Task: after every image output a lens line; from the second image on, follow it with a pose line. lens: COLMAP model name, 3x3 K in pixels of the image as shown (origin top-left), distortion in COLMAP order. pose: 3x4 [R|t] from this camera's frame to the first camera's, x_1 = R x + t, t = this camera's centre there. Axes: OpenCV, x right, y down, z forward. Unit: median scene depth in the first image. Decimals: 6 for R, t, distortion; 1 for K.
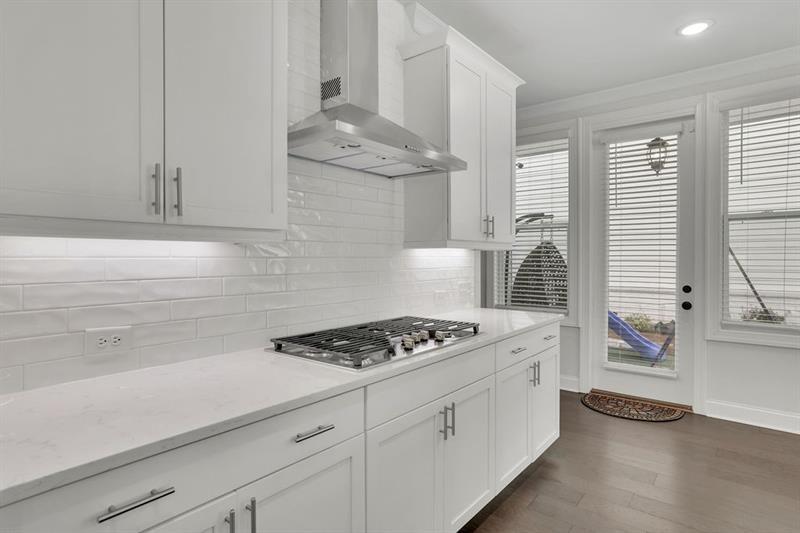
lens RADIAL K [[357.3, 0, 398.1], [0, 357.3, 257.6], [0, 0, 1]] dist [-0.048090, 0.014546]
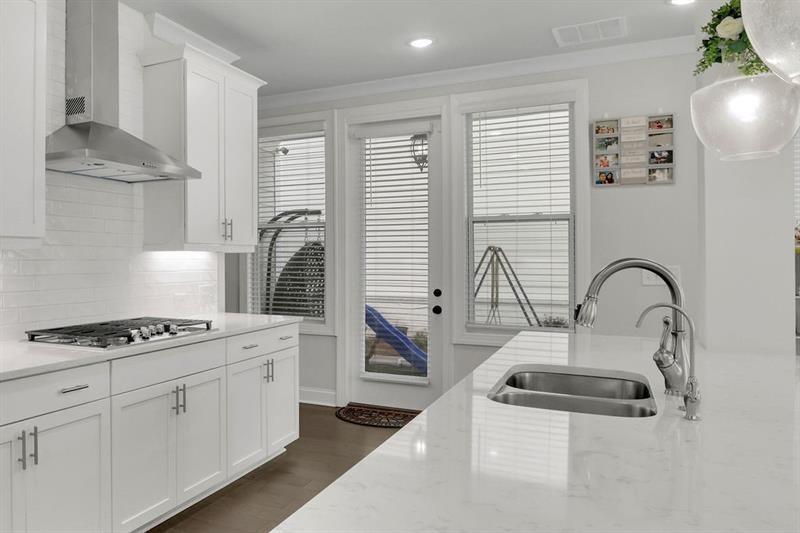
lens RADIAL K [[514.7, 0, 189.1], [0, 514.7, 263.0], [0, 0, 1]] dist [-0.035387, -0.000118]
pose [[0.995530, -0.000223, 0.094441, 0.007954], [-0.000301, 0.999985, 0.005528, -0.000313], [-0.094441, -0.005532, 0.995515, -0.480460]]
